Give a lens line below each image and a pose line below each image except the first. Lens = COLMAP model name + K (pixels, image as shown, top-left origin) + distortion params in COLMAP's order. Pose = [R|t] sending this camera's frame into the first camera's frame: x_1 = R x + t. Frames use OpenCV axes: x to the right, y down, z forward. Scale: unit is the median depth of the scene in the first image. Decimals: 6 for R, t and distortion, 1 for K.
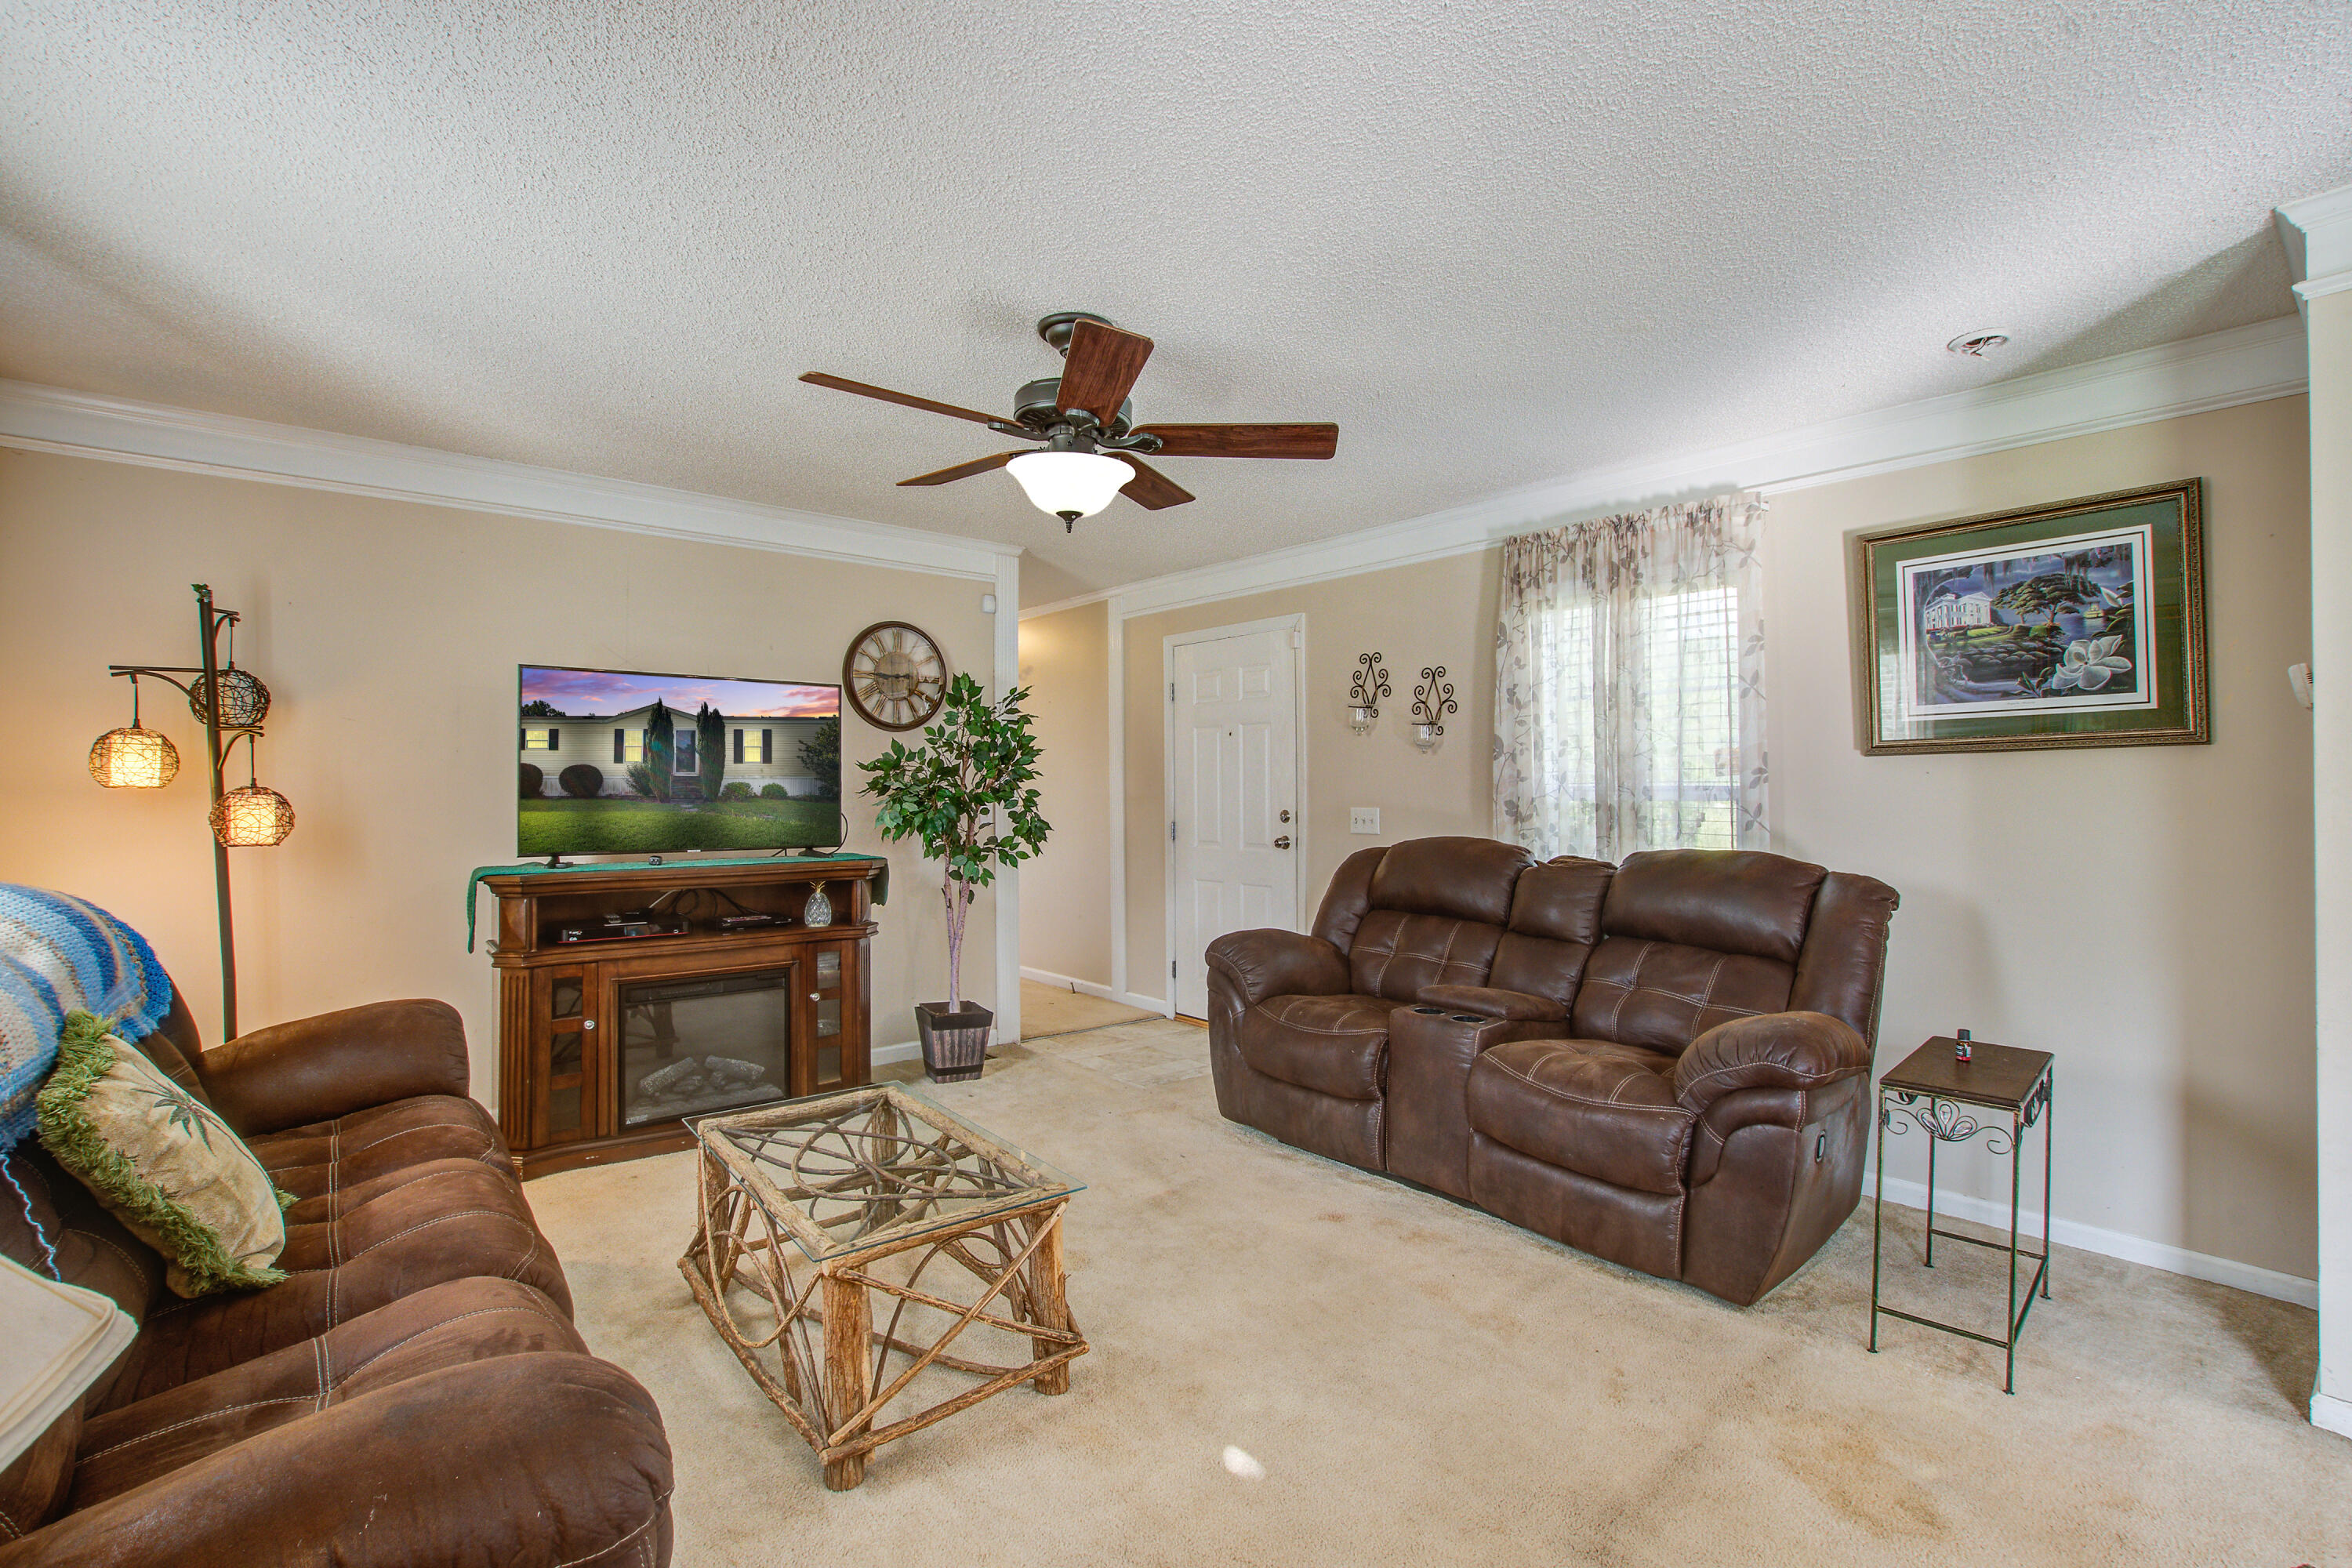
lens RADIAL K [[1072.6, 0, 1174.4], [0, 1072.6, 786.7], [0, 0, 1]] dist [-0.020393, 0.005951]
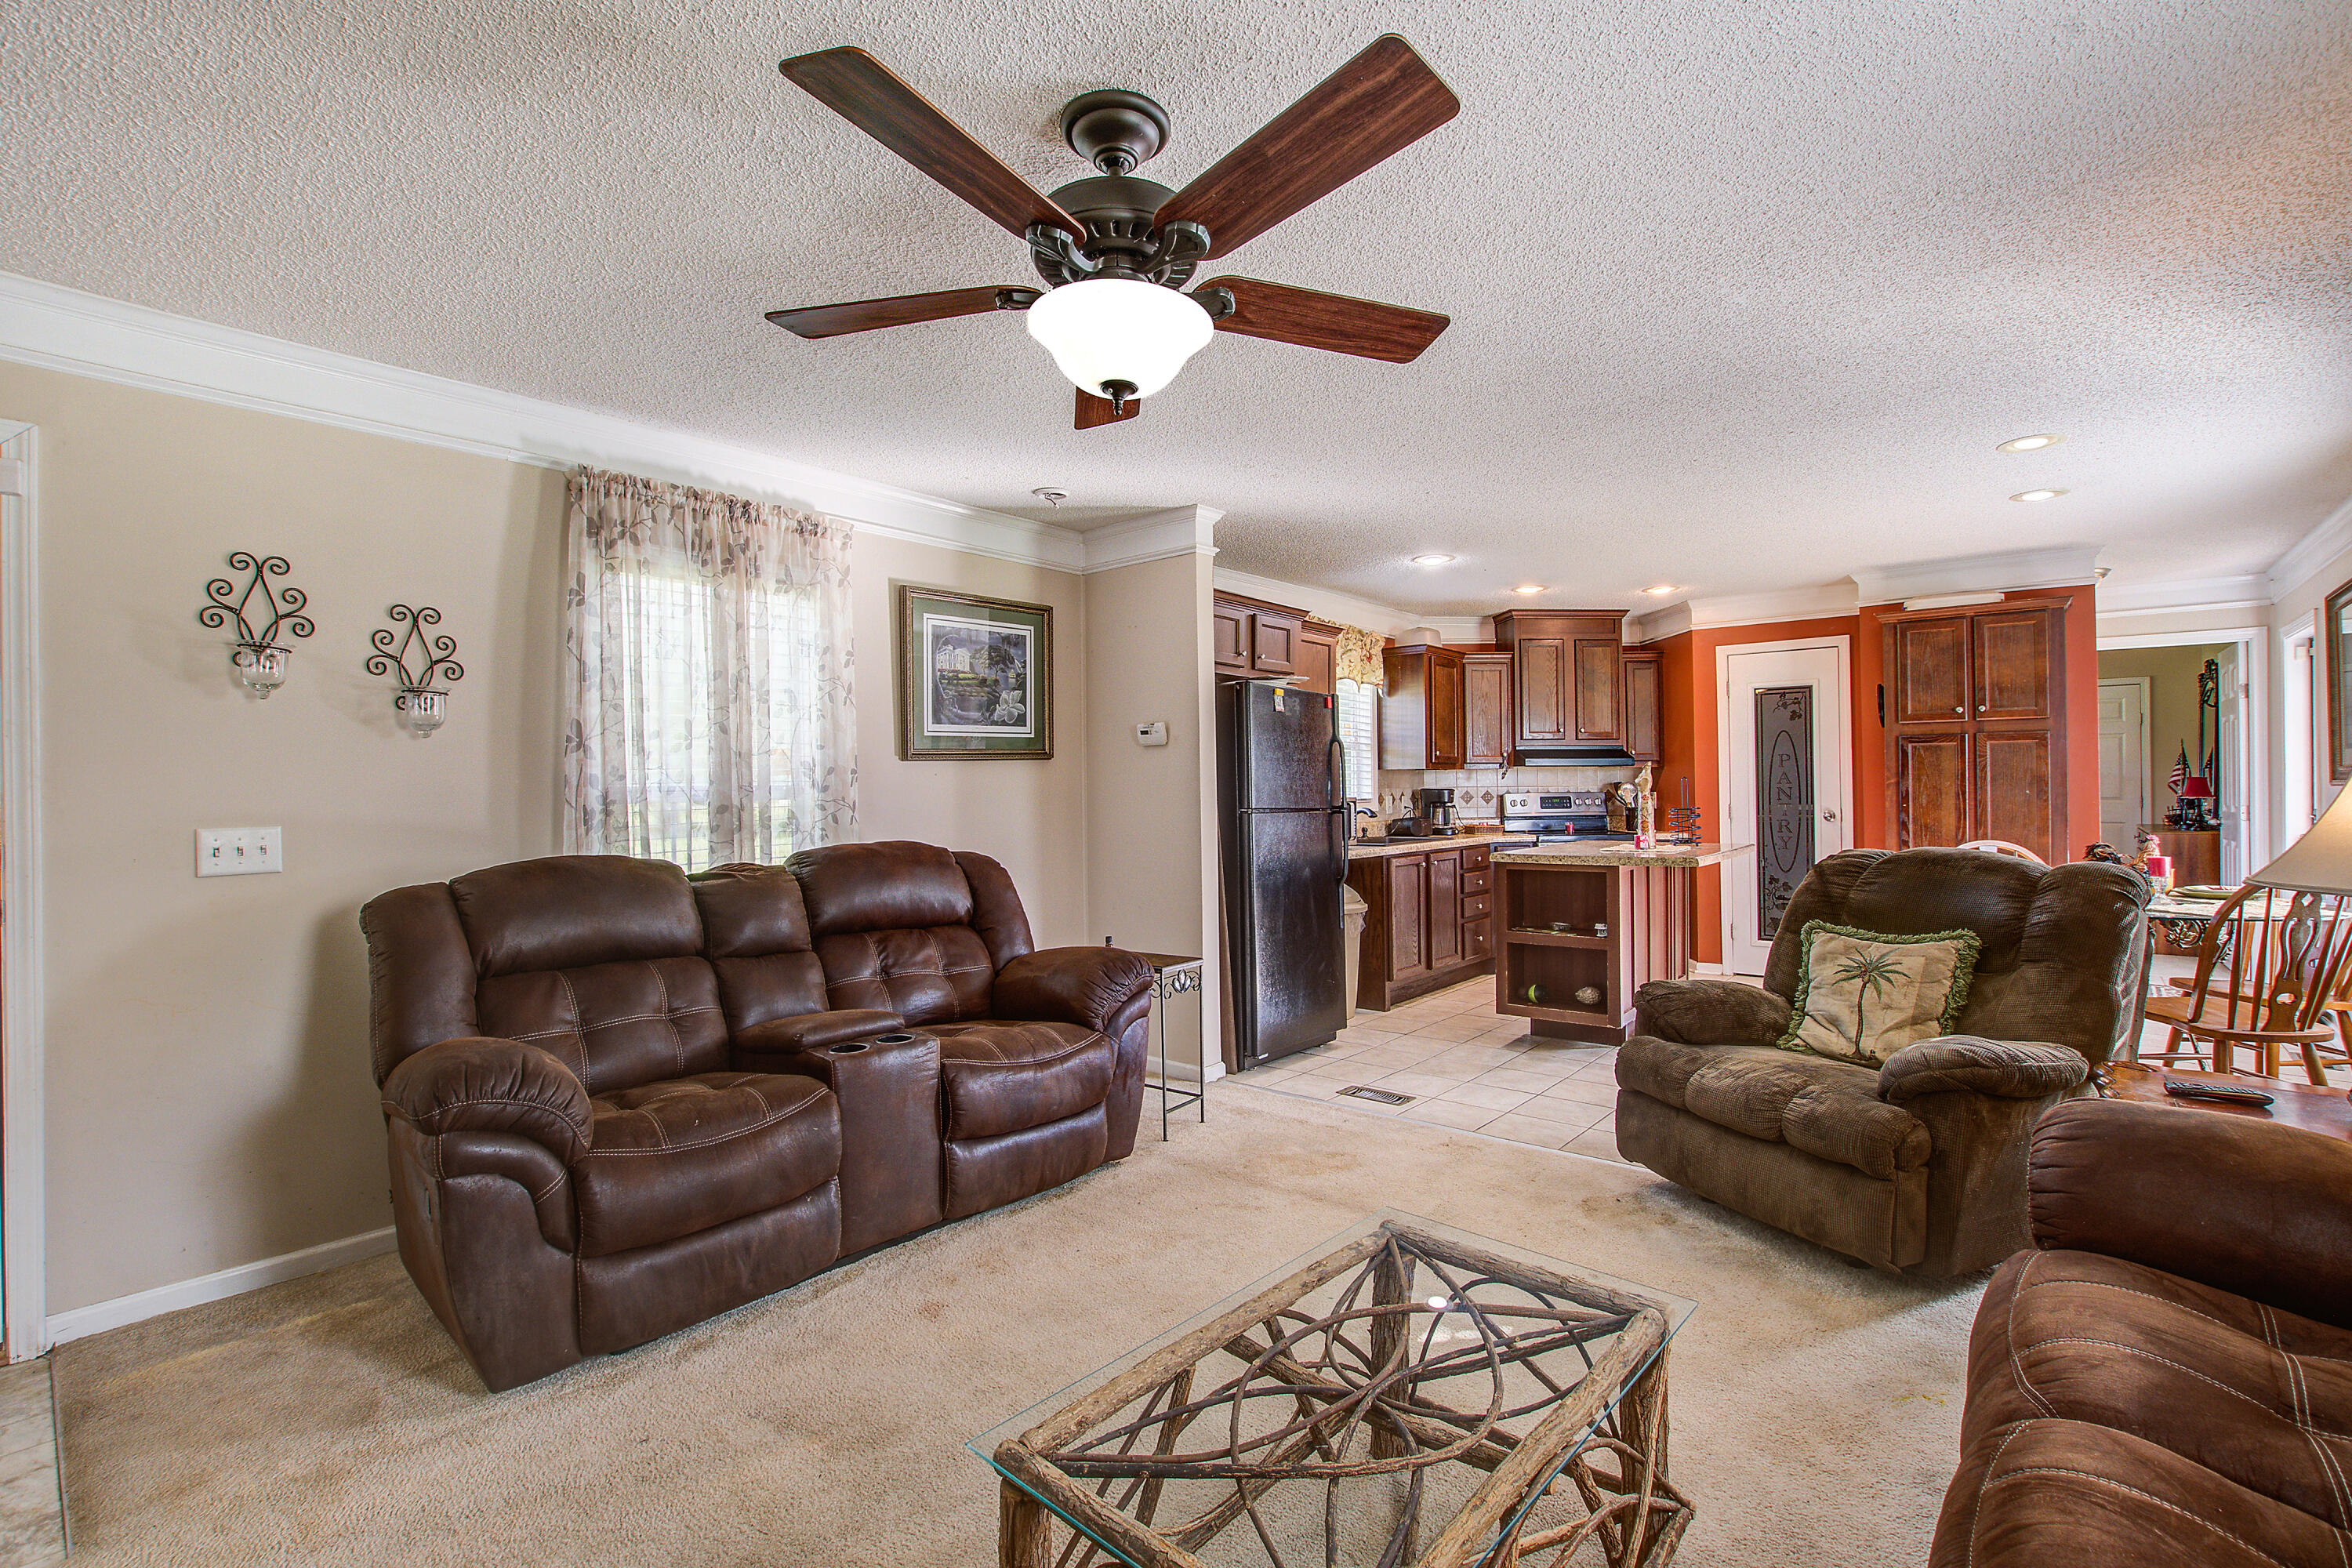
lens RADIAL K [[1072.6, 0, 1174.4], [0, 1072.6, 786.7], [0, 0, 1]] dist [-0.020393, 0.005951]
pose [[-0.173263, -0.001226, 0.984875, -0.655831], [0.009474, 0.999951, 0.002912, 0.001258], [-0.984830, 0.009835, -0.173243, 0.904405]]
